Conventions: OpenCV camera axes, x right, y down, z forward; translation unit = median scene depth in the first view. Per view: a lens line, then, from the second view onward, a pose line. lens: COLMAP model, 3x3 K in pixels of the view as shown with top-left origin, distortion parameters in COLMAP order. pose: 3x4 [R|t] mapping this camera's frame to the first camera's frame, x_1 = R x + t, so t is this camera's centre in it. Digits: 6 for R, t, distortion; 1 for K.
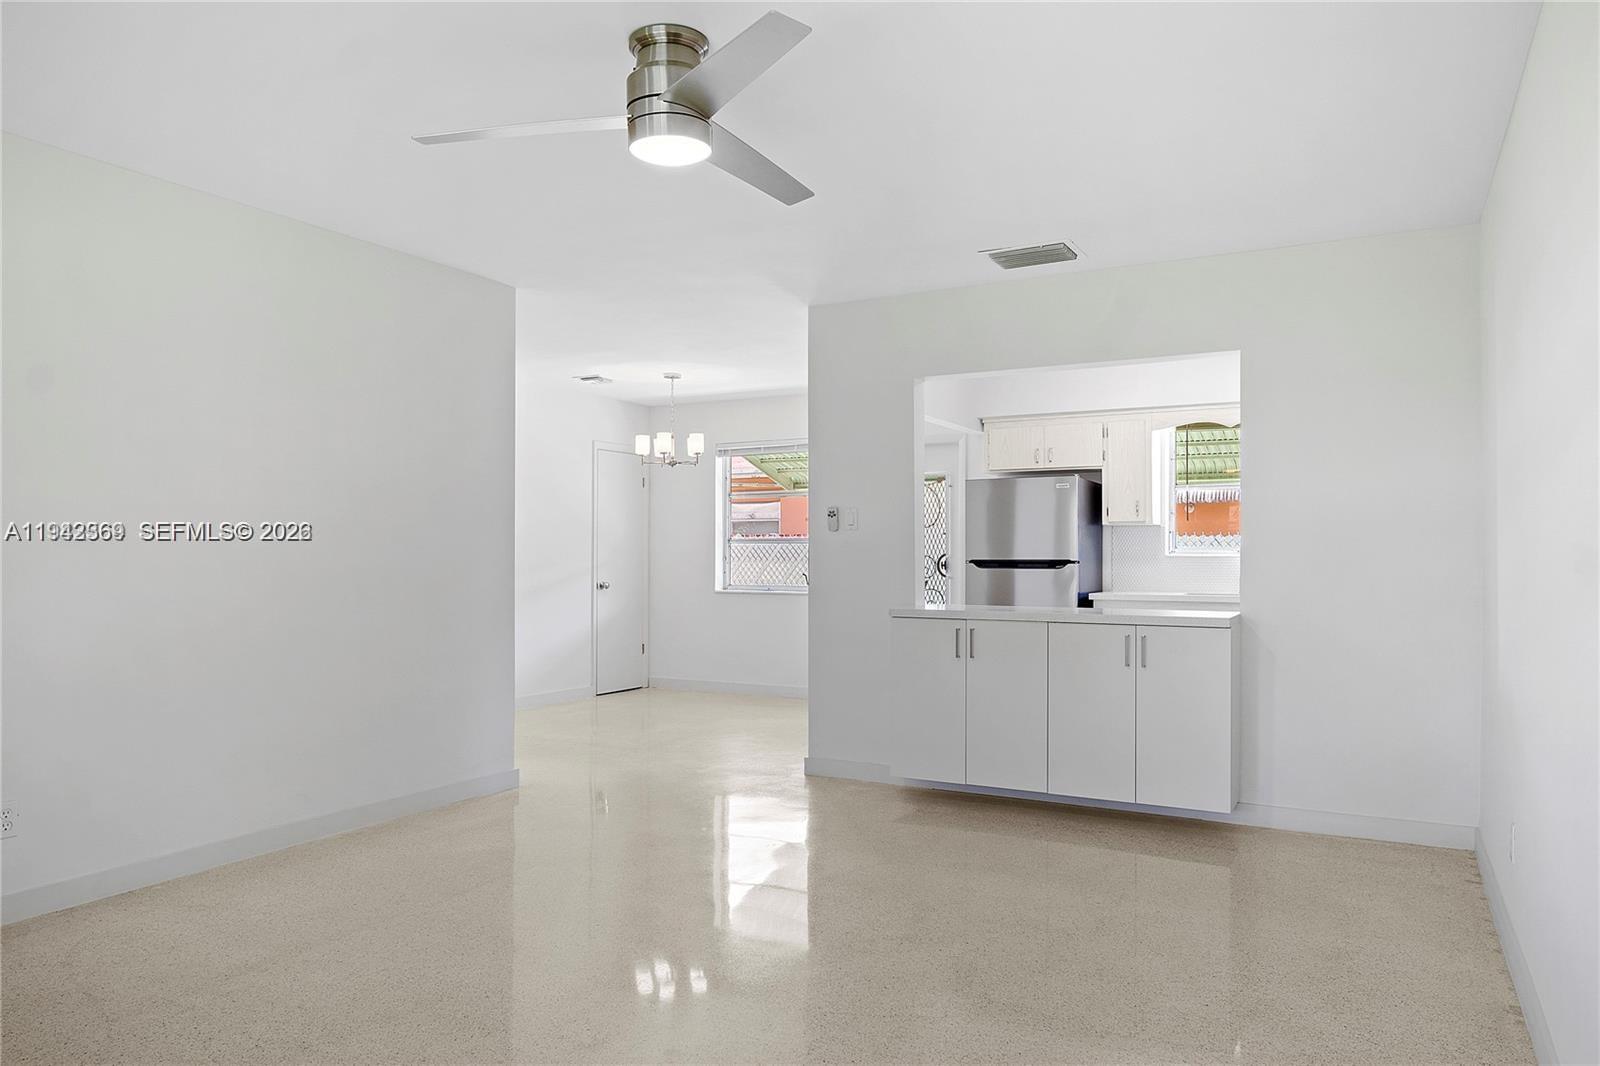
lens RADIAL K [[1075.6, 0, 807.4], [0, 1075.6, 539.2], [0, 0, 1]] dist [-0.005463, -0.003844]
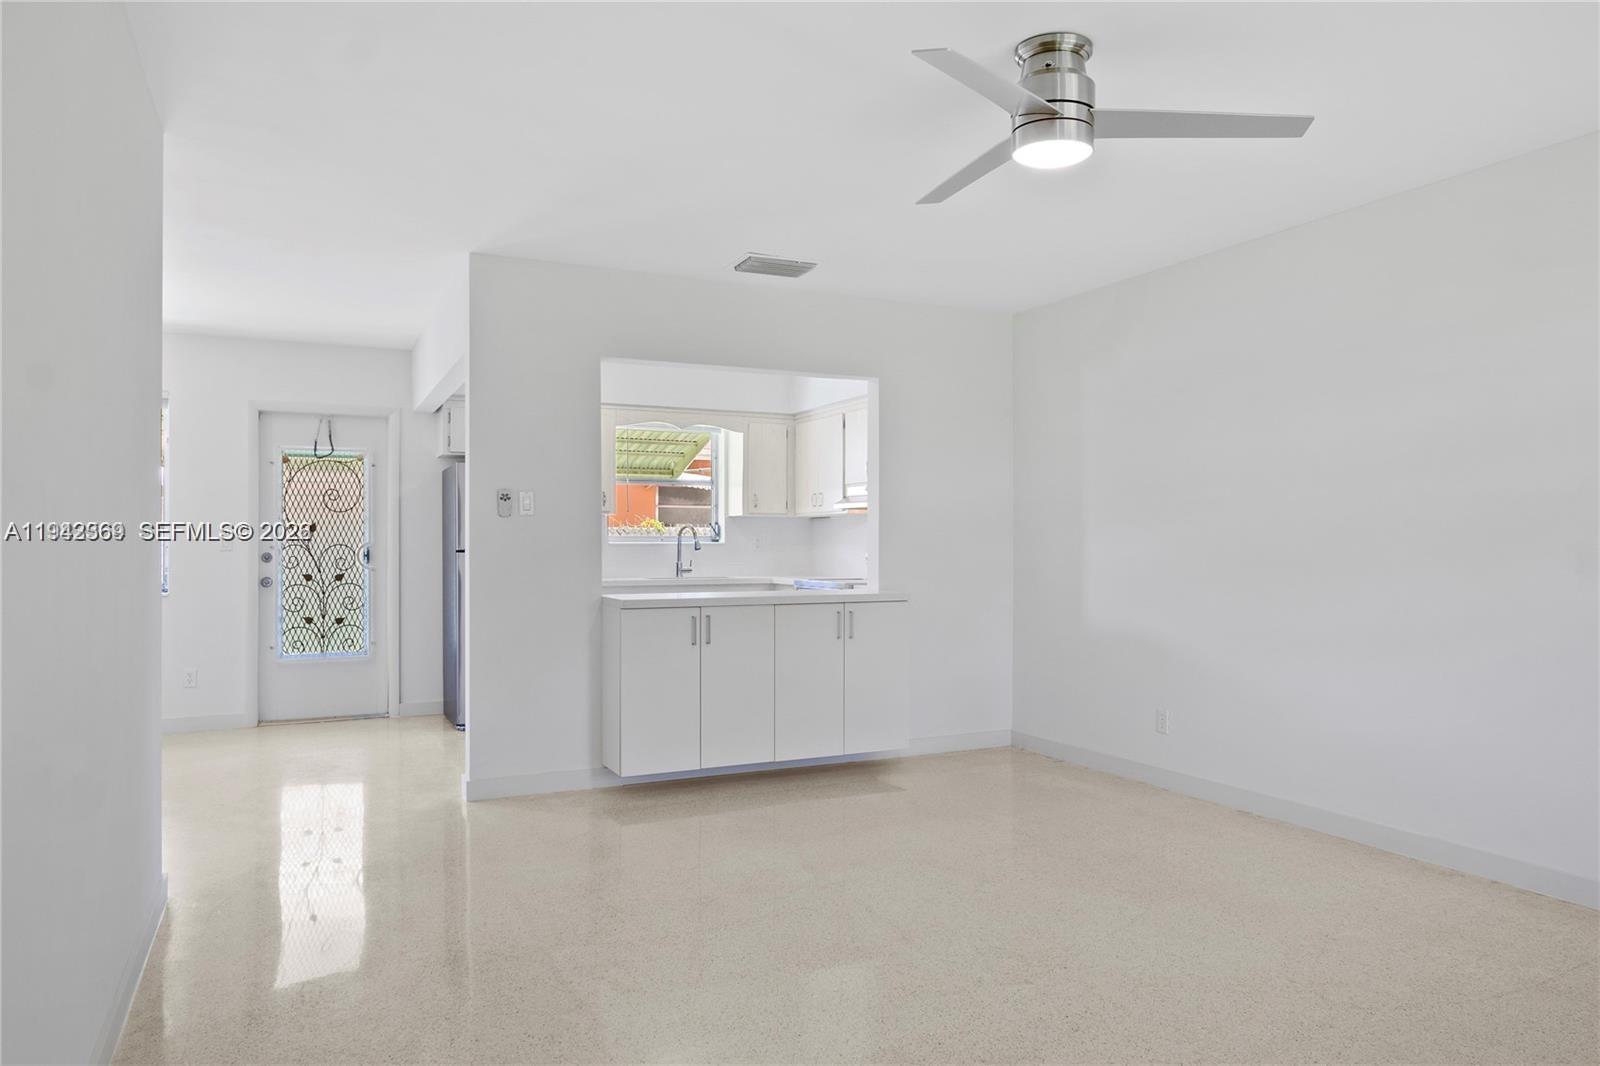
lens RADIAL K [[1075.6, 0, 807.4], [0, 1075.6, 539.2], [0, 0, 1]] dist [-0.005463, -0.003844]
pose [[0.575734, 0.000846, 0.817637, -0.391852], [-0.009406, 0.999940, 0.005589, 0.002536], [-0.817583, -0.010908, 0.575708, 0.208389]]
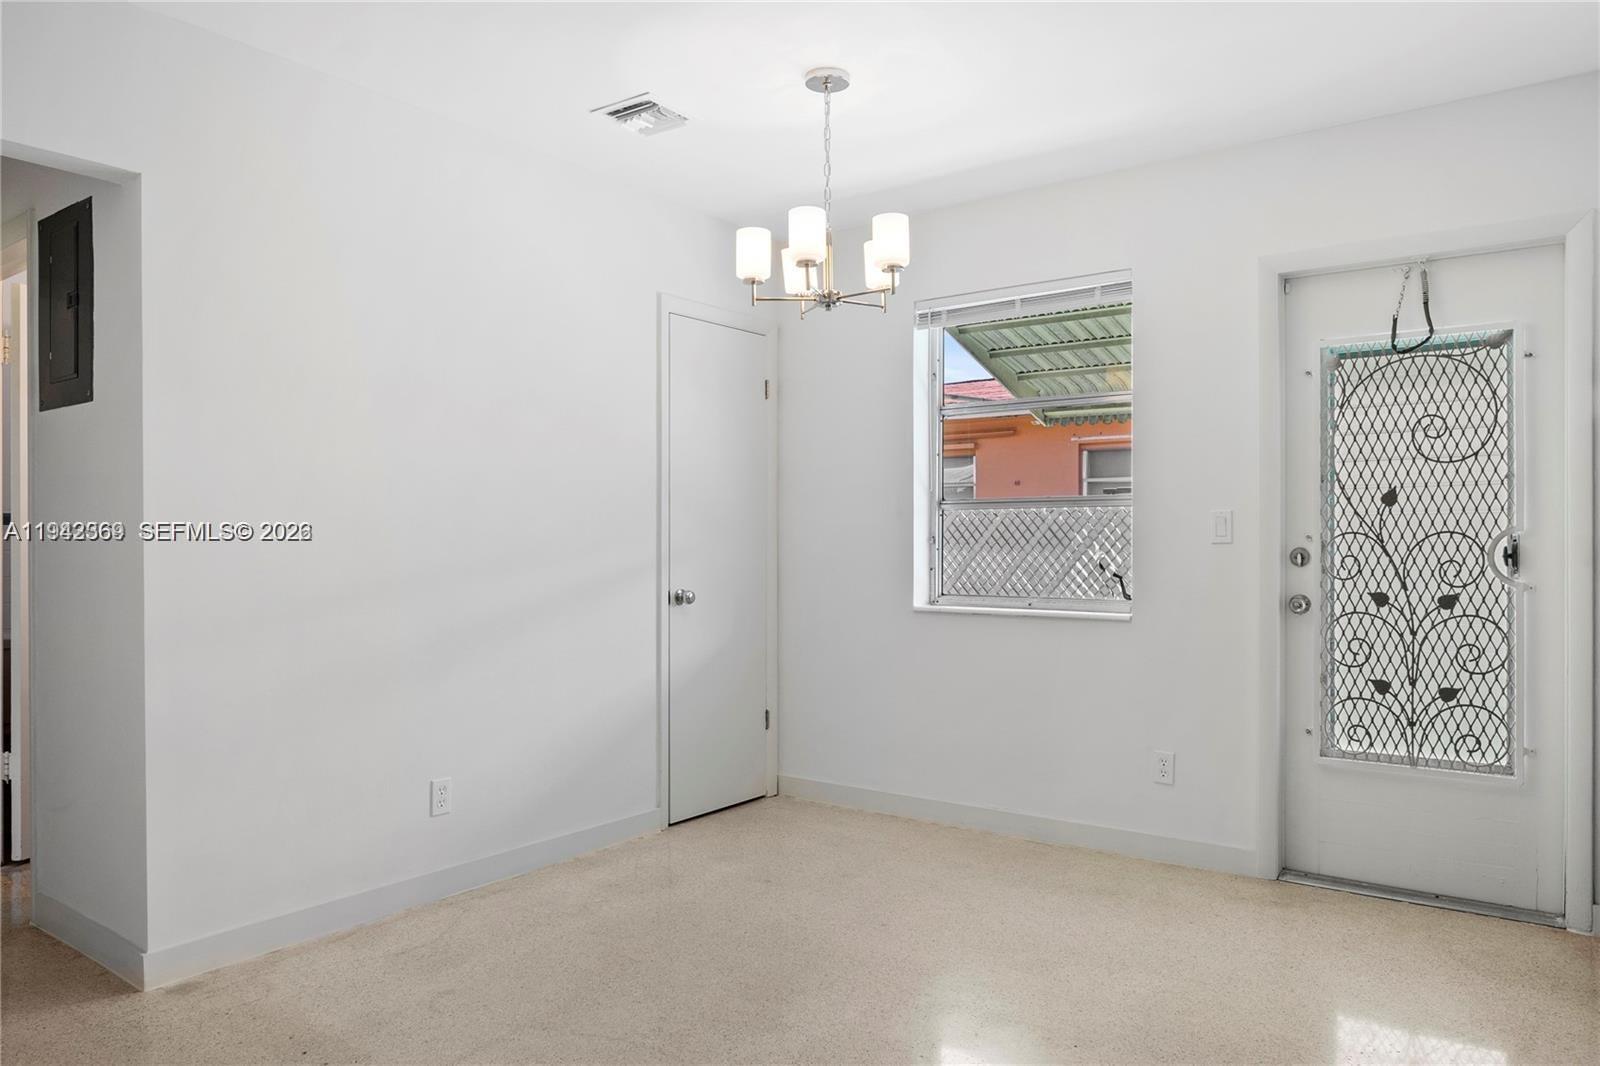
lens RADIAL K [[1075.6, 0, 807.4], [0, 1075.6, 539.2], [0, 0, 1]] dist [-0.005463, -0.003844]
pose [[0.991326, -0.001485, -0.131418, -0.079398], [0.003692, 0.999856, 0.016553, 0.010586], [0.131374, -0.016894, 0.991189, 0.591271]]
